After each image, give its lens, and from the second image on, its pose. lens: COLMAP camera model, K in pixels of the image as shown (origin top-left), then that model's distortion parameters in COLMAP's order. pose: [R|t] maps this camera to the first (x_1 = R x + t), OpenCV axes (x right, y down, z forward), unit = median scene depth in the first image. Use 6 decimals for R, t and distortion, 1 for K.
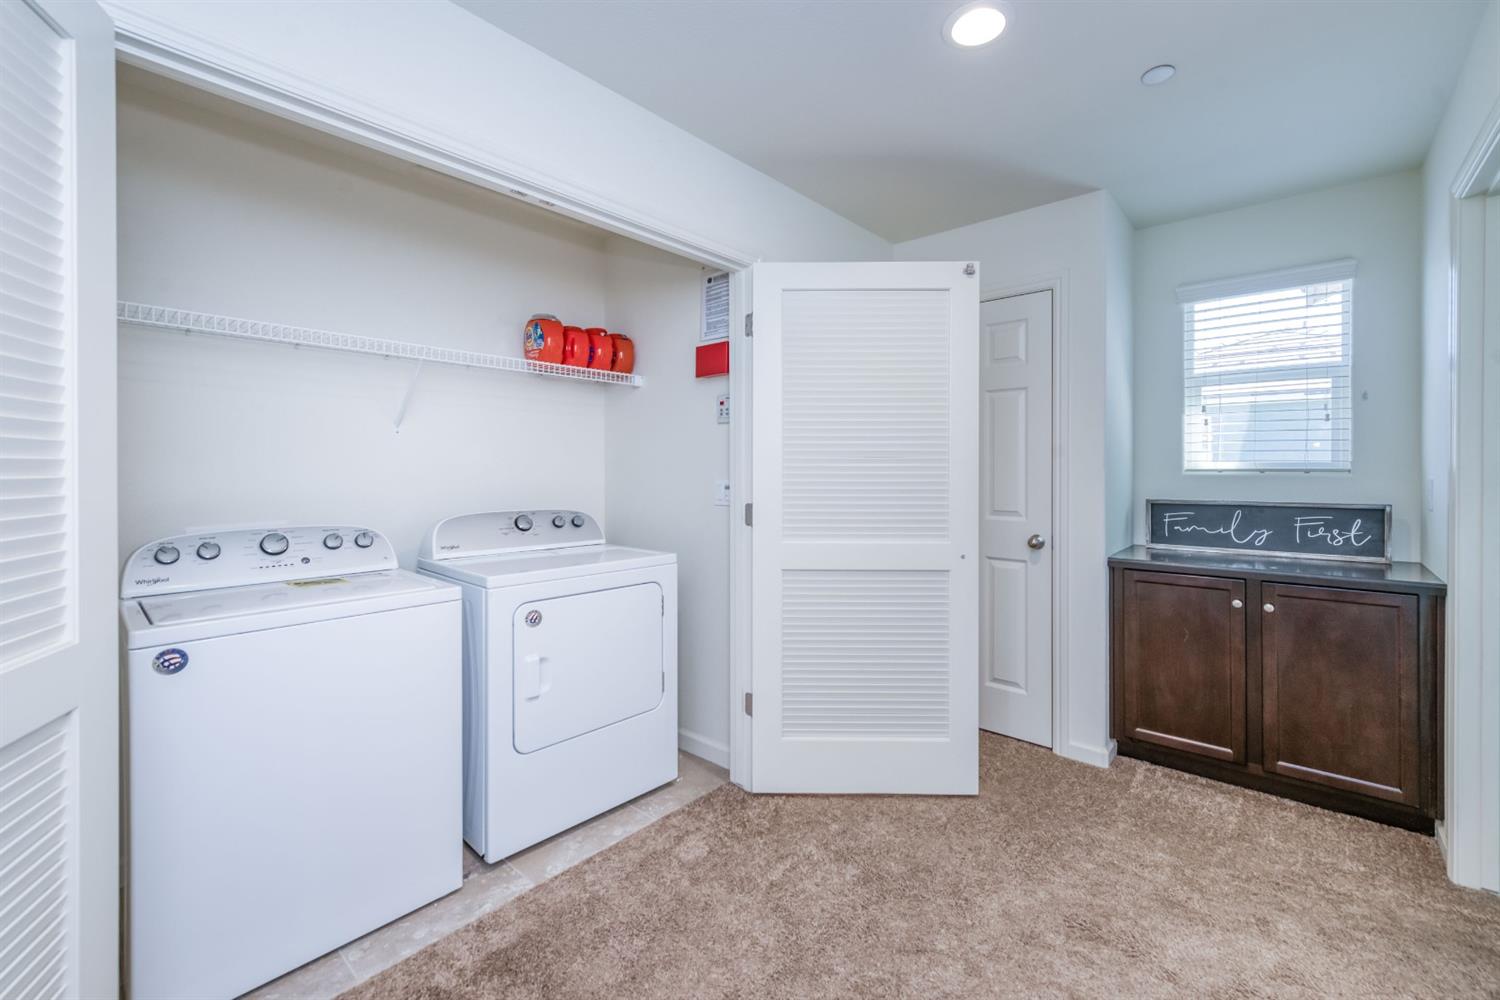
lens RADIAL K [[601.1, 0, 774.7], [0, 601.1, 468.8], [0, 0, 1]] dist [0.001311, 0.000460]
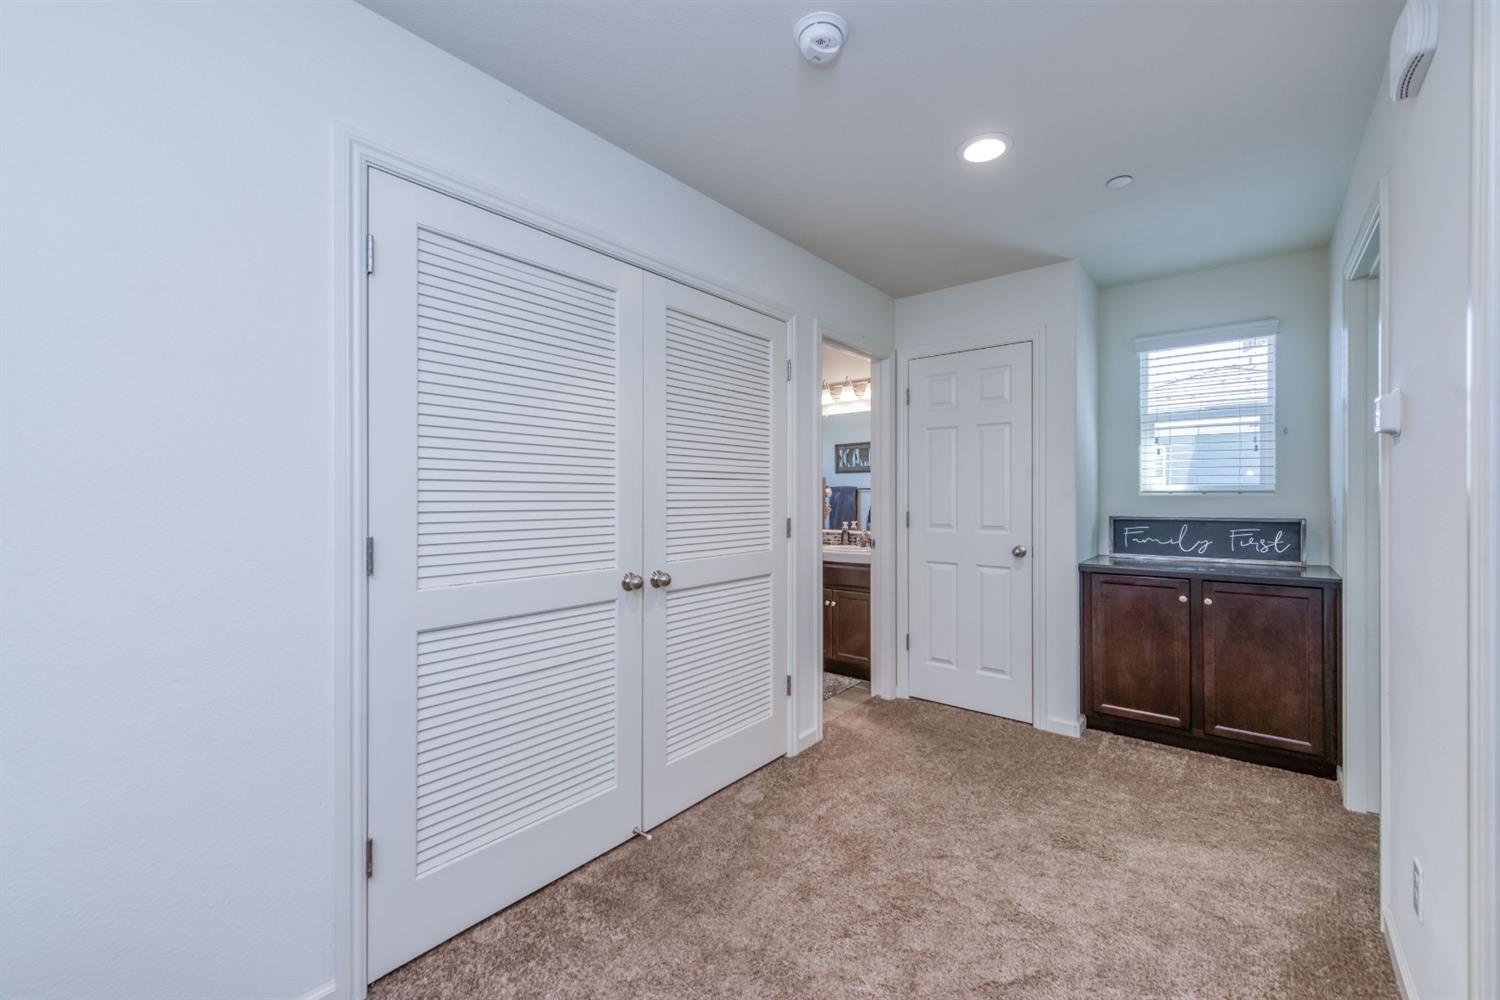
lens RADIAL K [[601.1, 0, 751.1], [0, 601.1, 495.4], [0, 0, 1]] dist [0.001311, 0.000460]
pose [[0.999732, -0.000236, 0.023158, -0.151481], [0.000326, 0.999992, -0.003904, 0.017431], [-0.023157, 0.003910, 0.999724, -0.222149]]
